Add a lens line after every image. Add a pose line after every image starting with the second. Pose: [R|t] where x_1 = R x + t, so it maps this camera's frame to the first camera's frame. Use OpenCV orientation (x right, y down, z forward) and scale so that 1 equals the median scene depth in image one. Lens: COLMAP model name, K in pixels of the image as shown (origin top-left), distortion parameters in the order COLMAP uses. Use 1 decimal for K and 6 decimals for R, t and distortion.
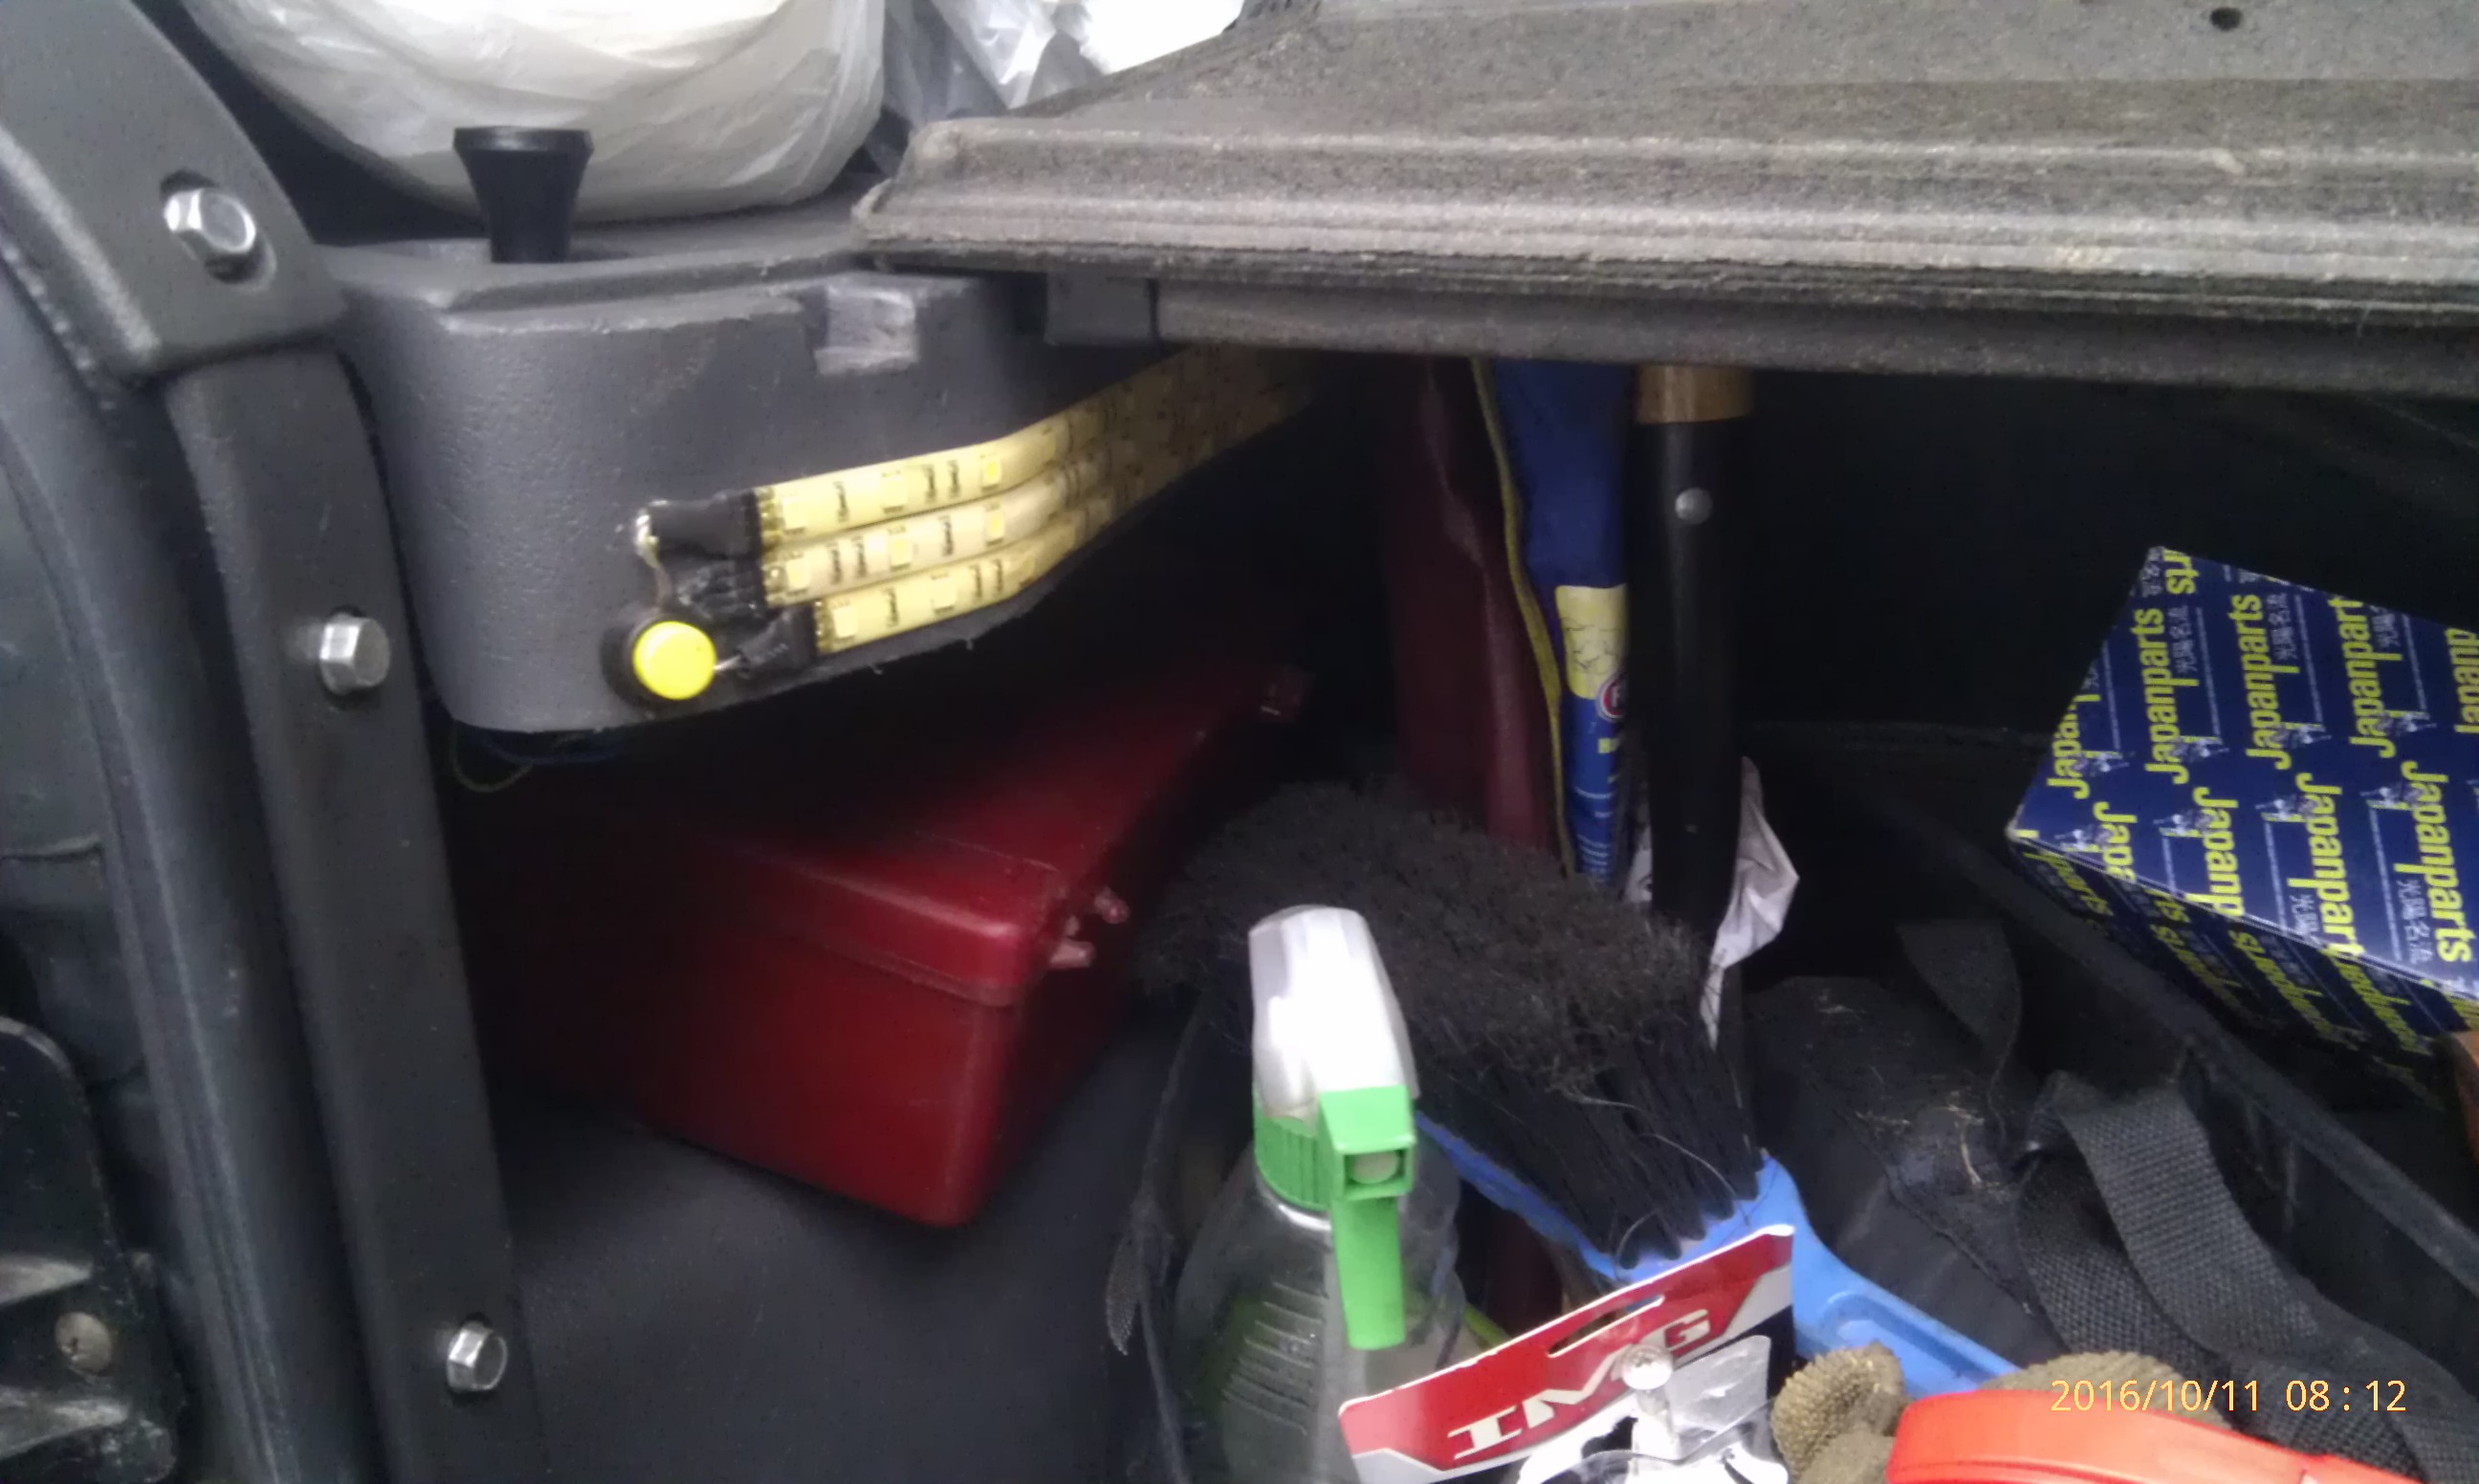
lens RADIAL K [[2444.6, 0, 1239.5], [0, 2444.6, 742.0], [0, 0, 1]] dist [0.060409, -0.192039]
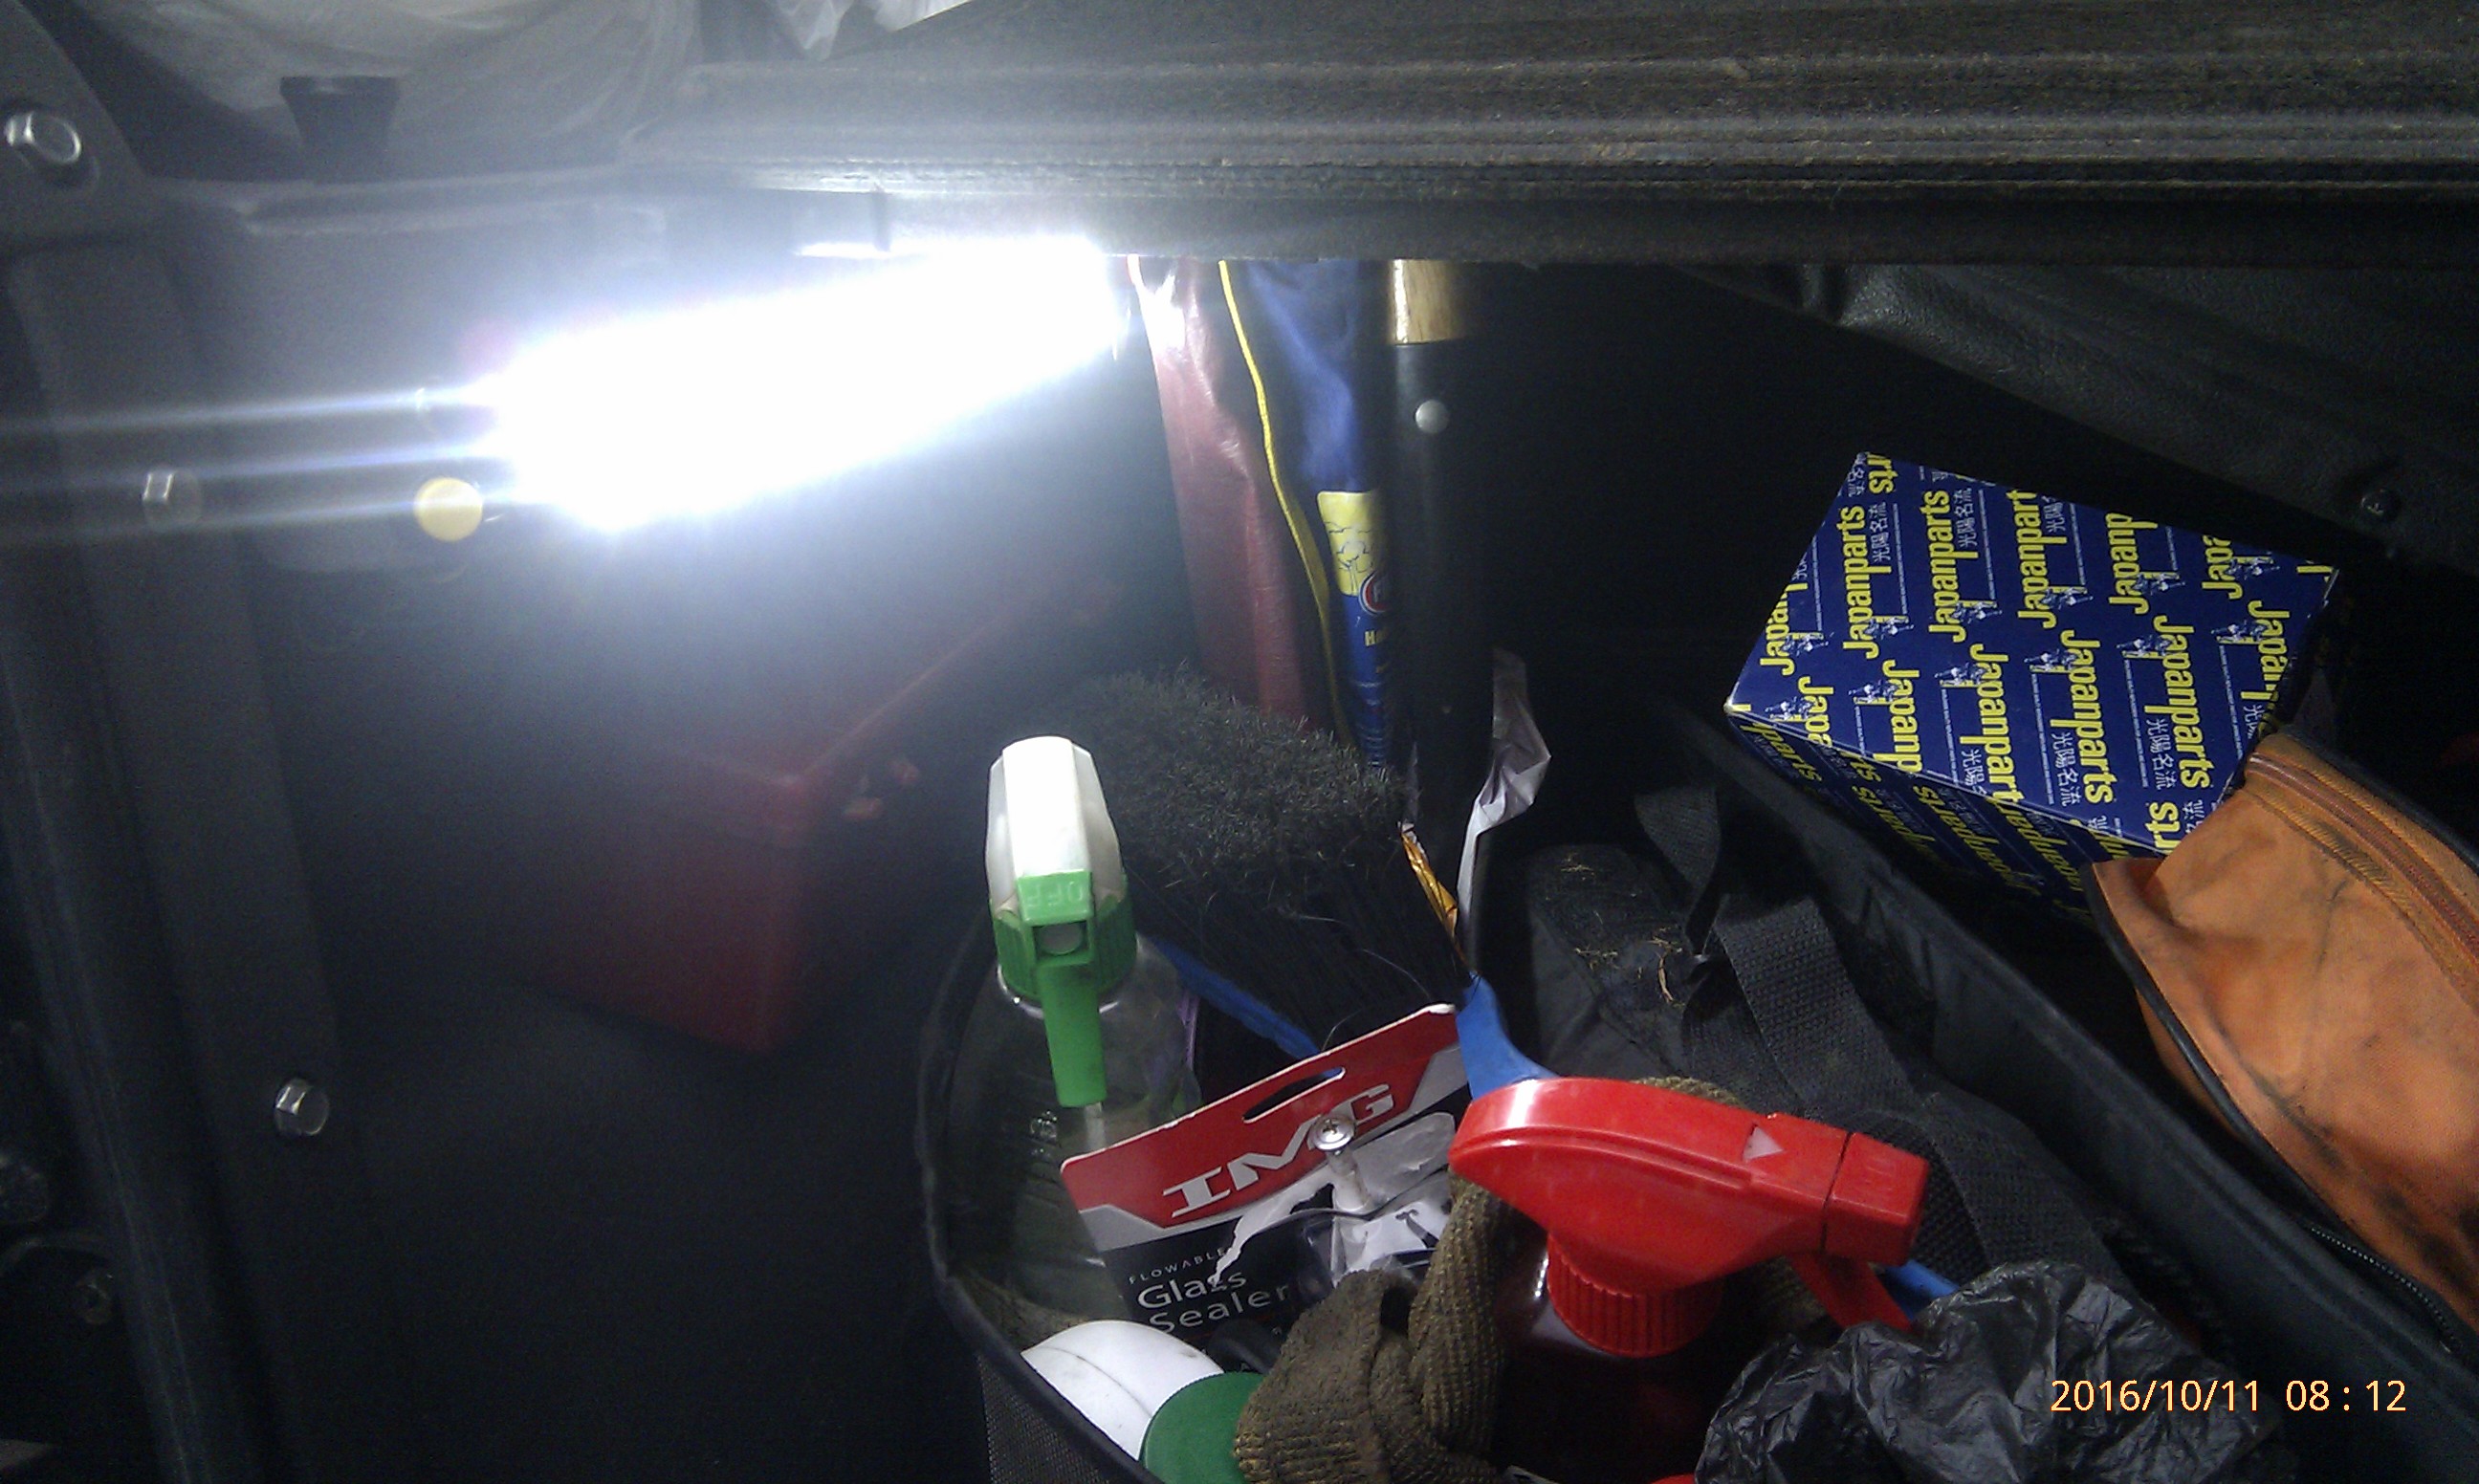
lens RADIAL K [[2512.5, 0, 1297.5], [0, 2512.5, 782.2], [0, 0, 1]] dist [0.119070, -0.351995]
pose [[0.999857, -0.015553, -0.006653, 0.145326], [0.015514, 0.999862, -0.005917, 0.087164], [0.006744, 0.005813, 0.999960, -0.177711]]
